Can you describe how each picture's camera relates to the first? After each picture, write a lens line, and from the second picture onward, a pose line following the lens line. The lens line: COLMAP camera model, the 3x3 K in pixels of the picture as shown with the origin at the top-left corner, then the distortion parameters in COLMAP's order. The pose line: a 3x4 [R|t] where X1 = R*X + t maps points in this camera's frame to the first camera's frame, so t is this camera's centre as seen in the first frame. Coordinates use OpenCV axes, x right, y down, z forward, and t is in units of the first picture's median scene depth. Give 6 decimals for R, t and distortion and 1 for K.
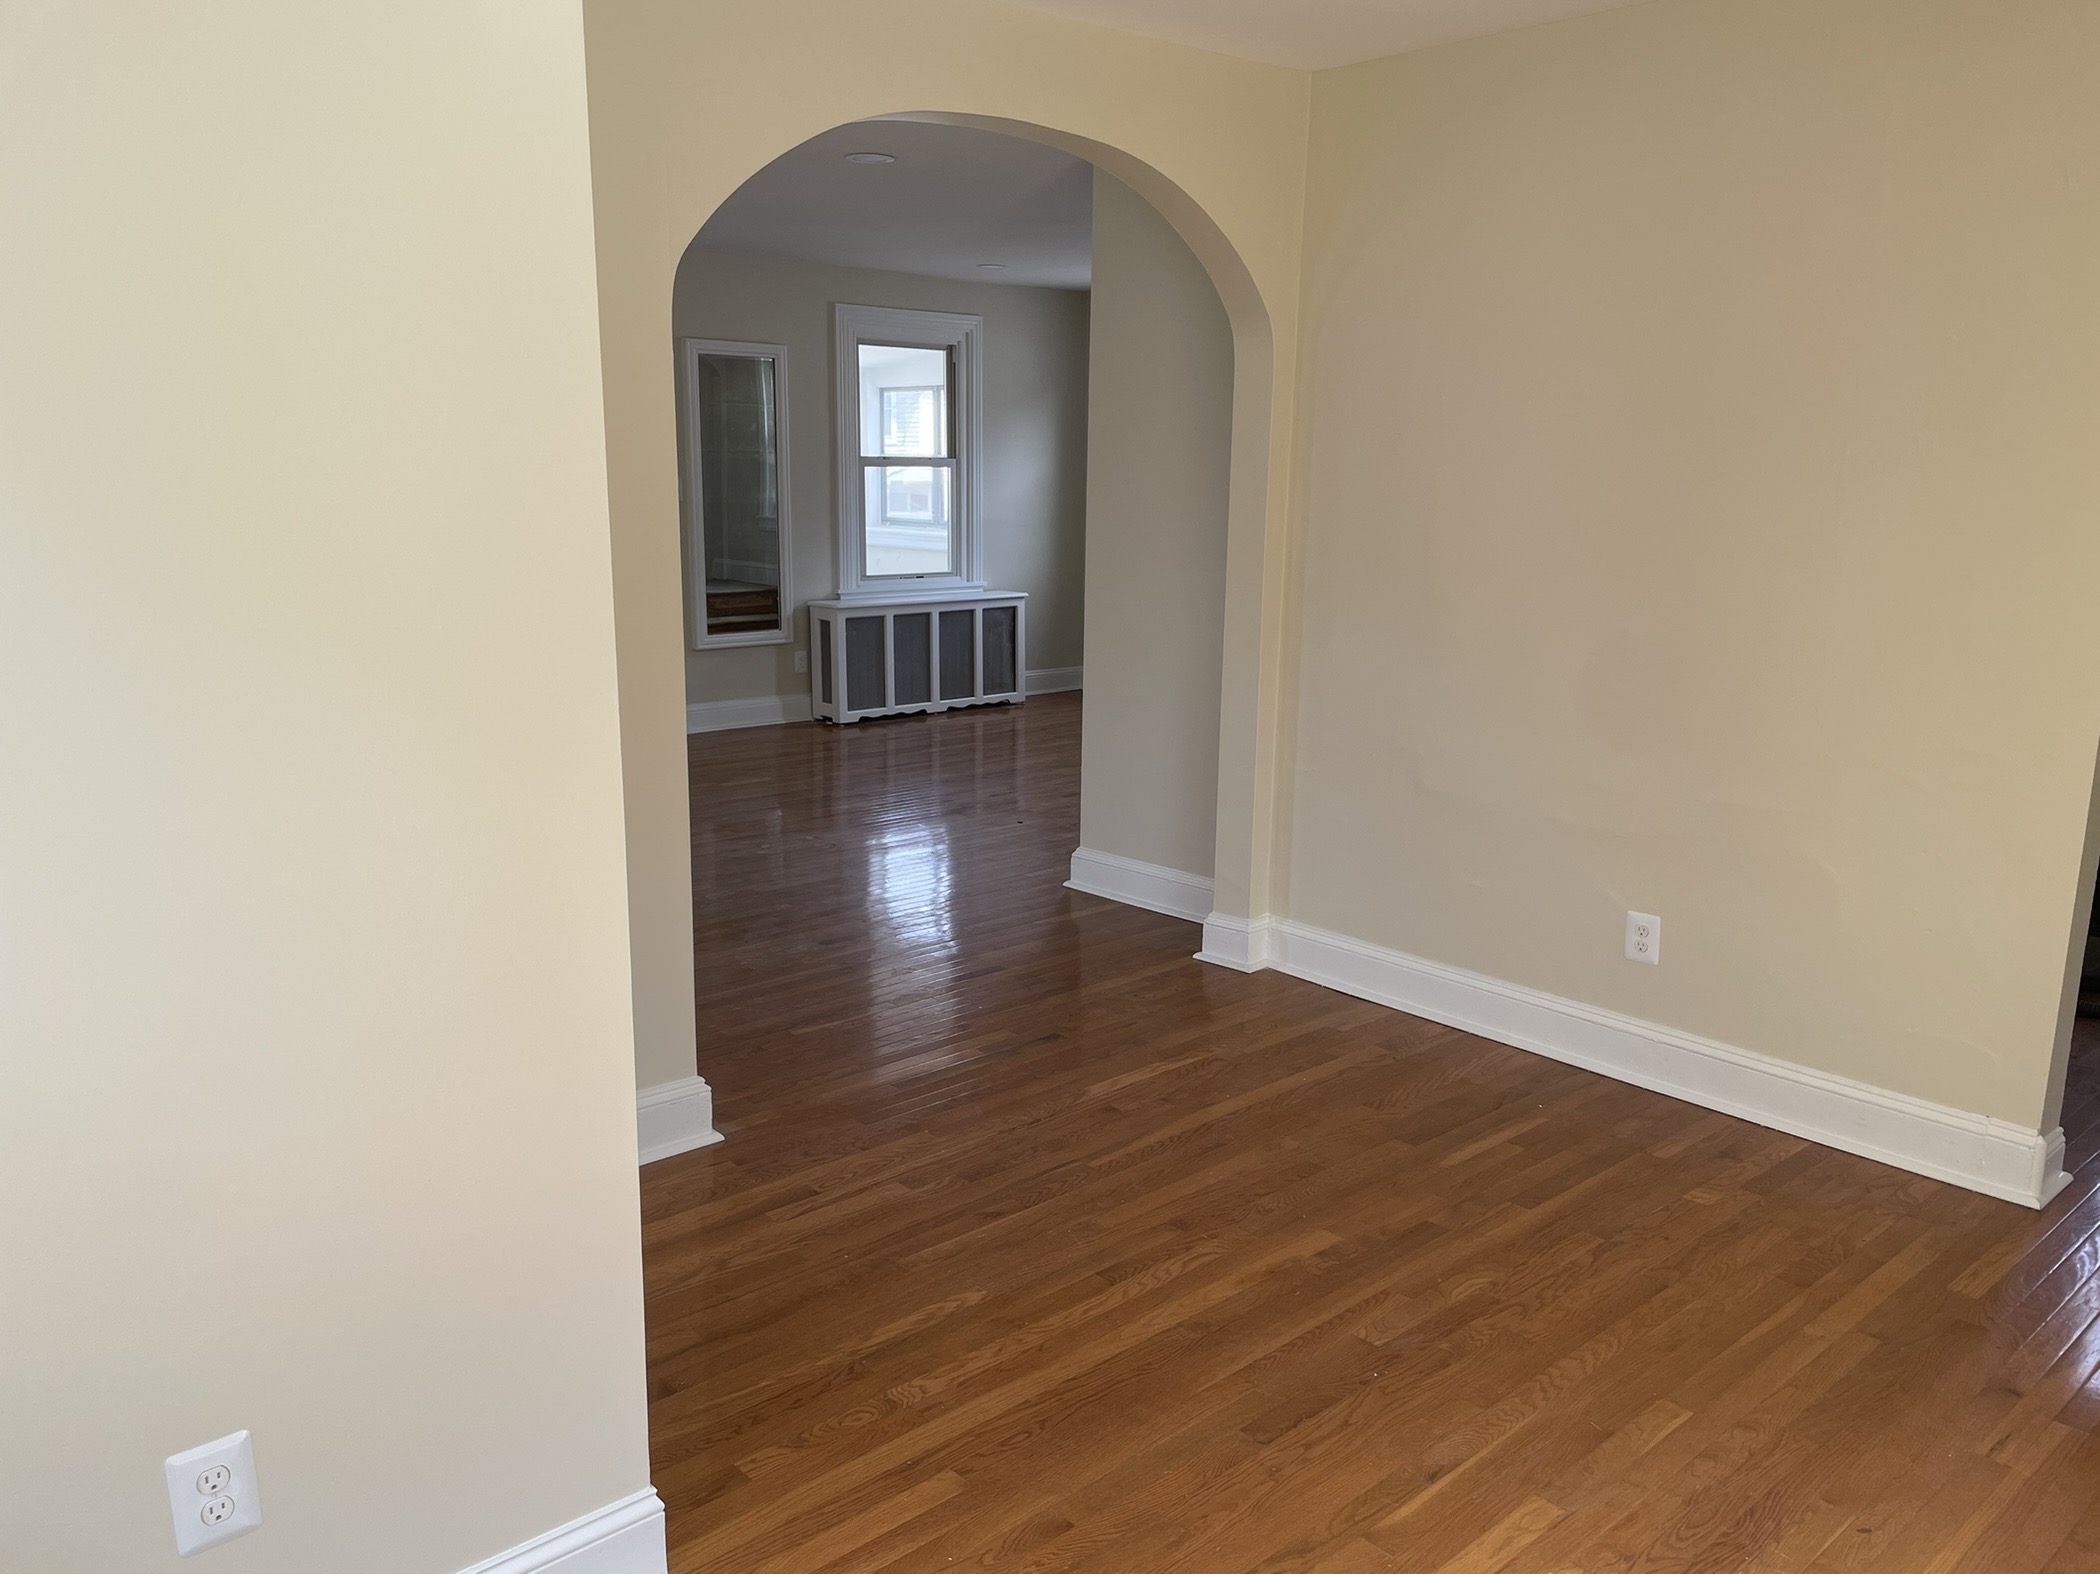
lens RADIAL K [[1590.3, 0, 1065.7], [0, 1590.3, 834.4], [0, 0, 1]] dist [0.077397, -0.110635]
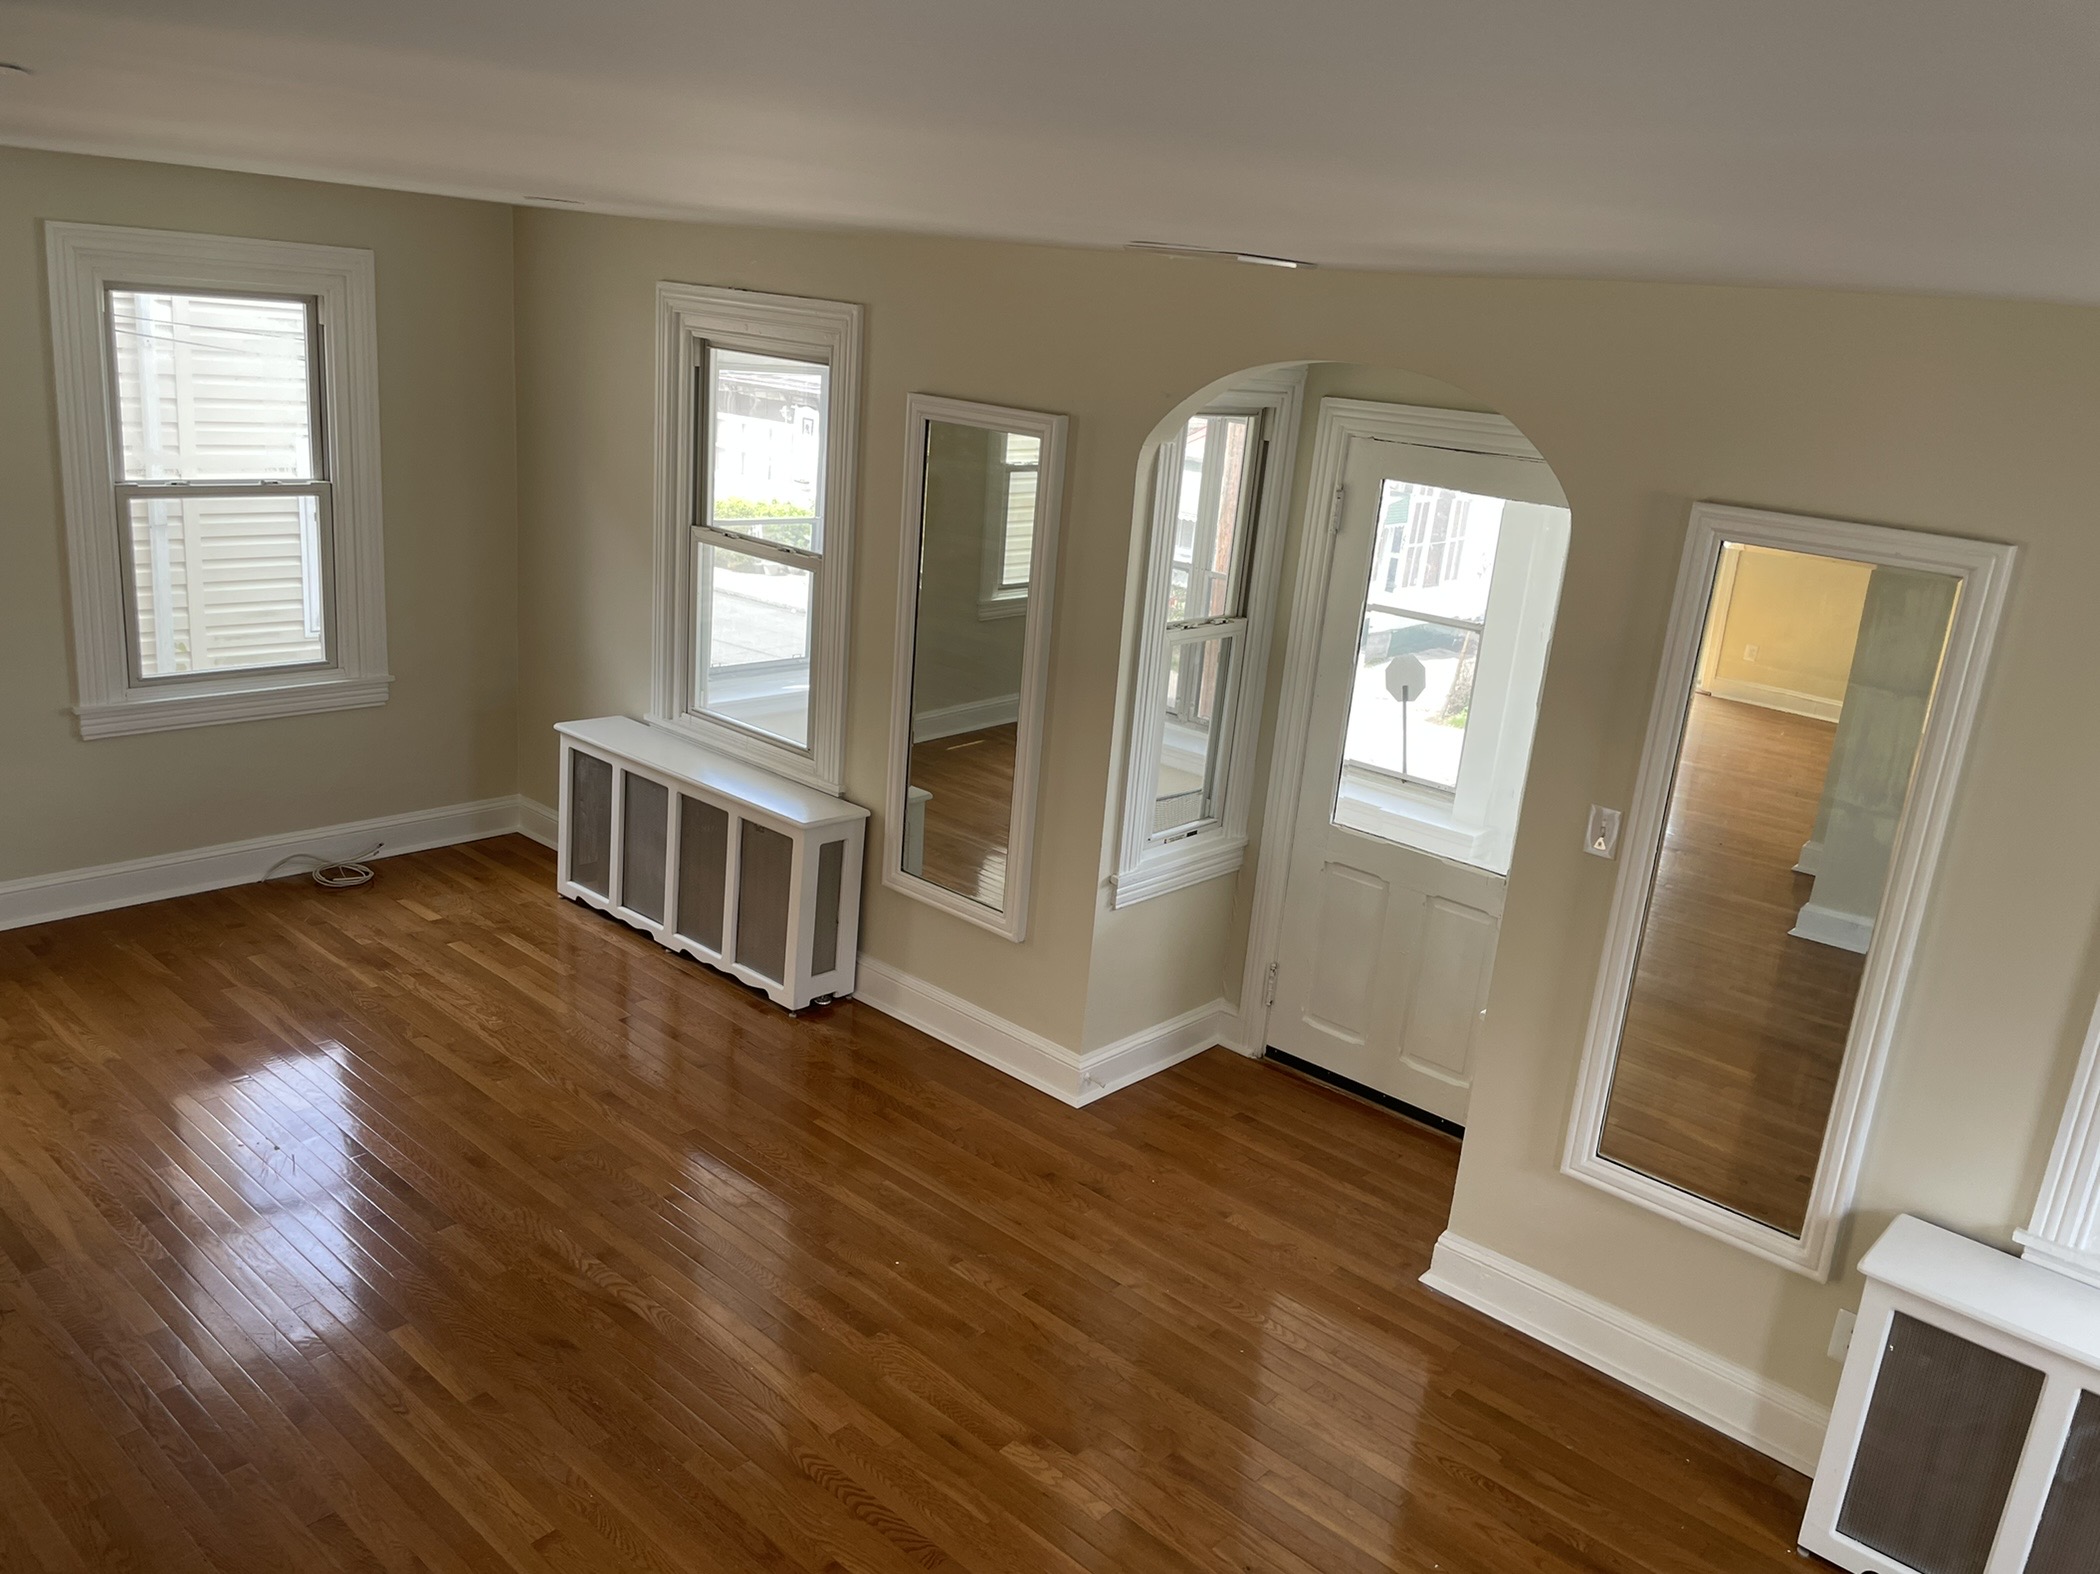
lens RADIAL K [[1590.3, 0, 1068.9], [0, 1590.3, 794.6], [0, 0, 1]] dist [0.077397, -0.110635]
pose [[0.109405, 0.282355, -0.953051, 0.331060], [-0.309667, 0.920772, 0.237244, -0.605906], [0.944530, 0.269173, 0.188173, 1.664612]]
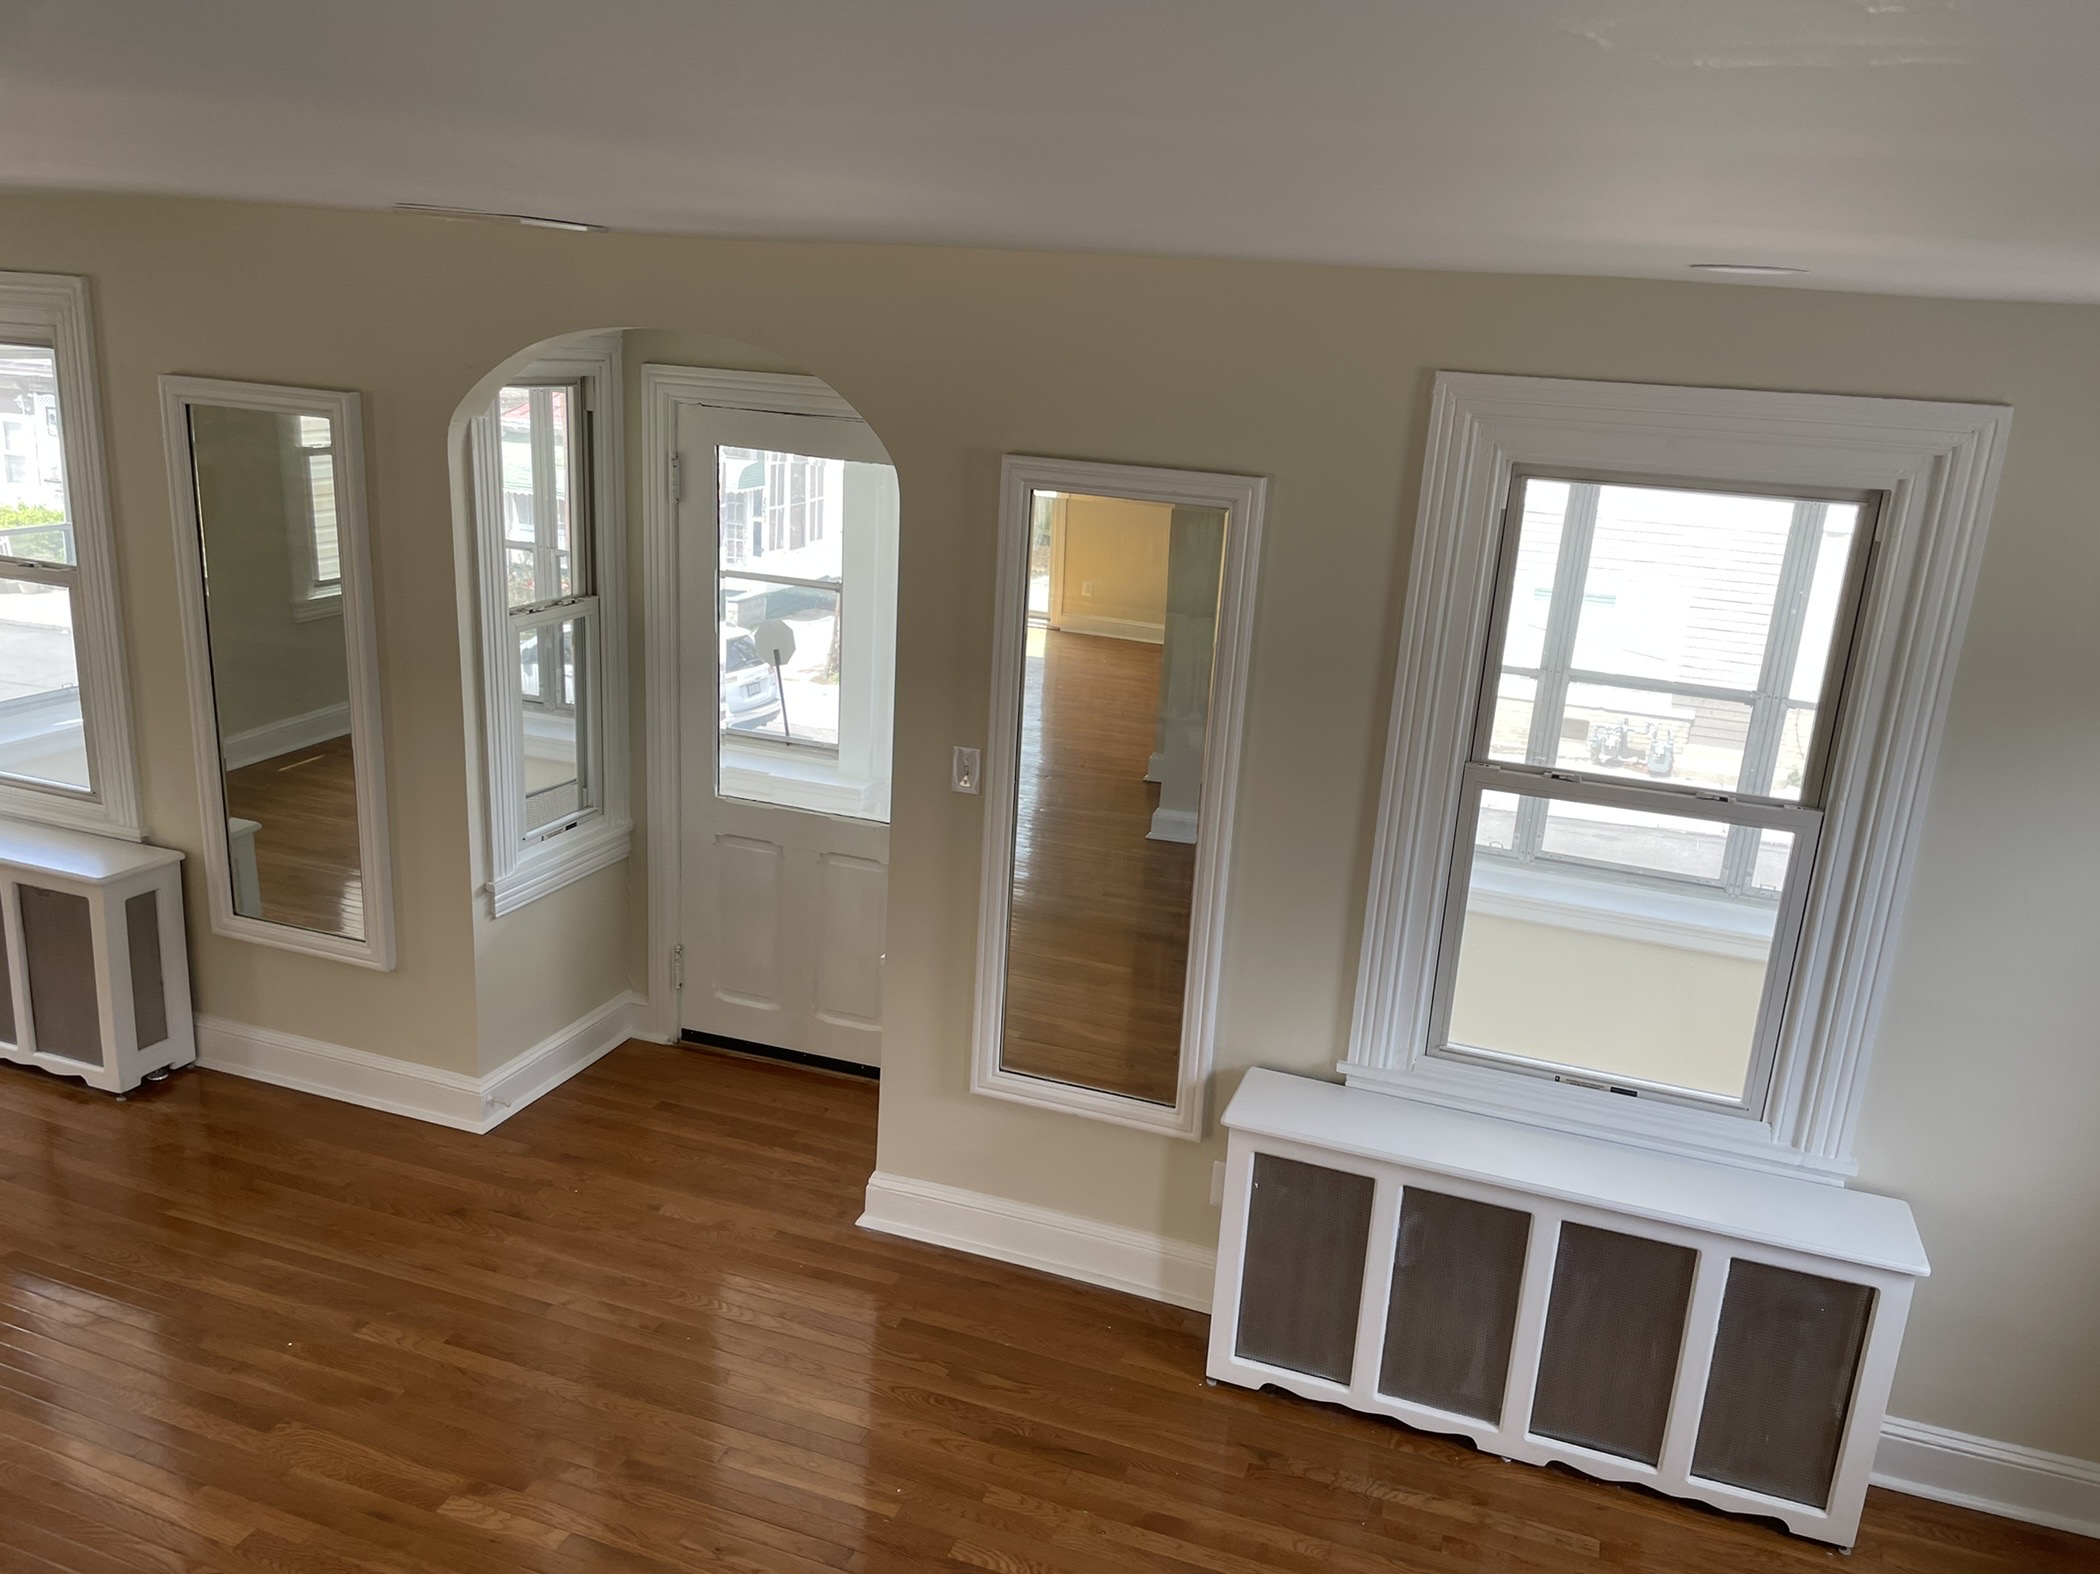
lens RADIAL K [[1590.3, 0, 1077.7], [0, 1590.3, 799.0], [0, 0, 1]] dist [0.077397, -0.110635]
pose [[0.484823, 0.263814, -0.833876, 0.340786], [-0.255121, 0.954617, 0.153684, -0.612682], [0.836576, 0.138230, 0.530125, 1.678481]]
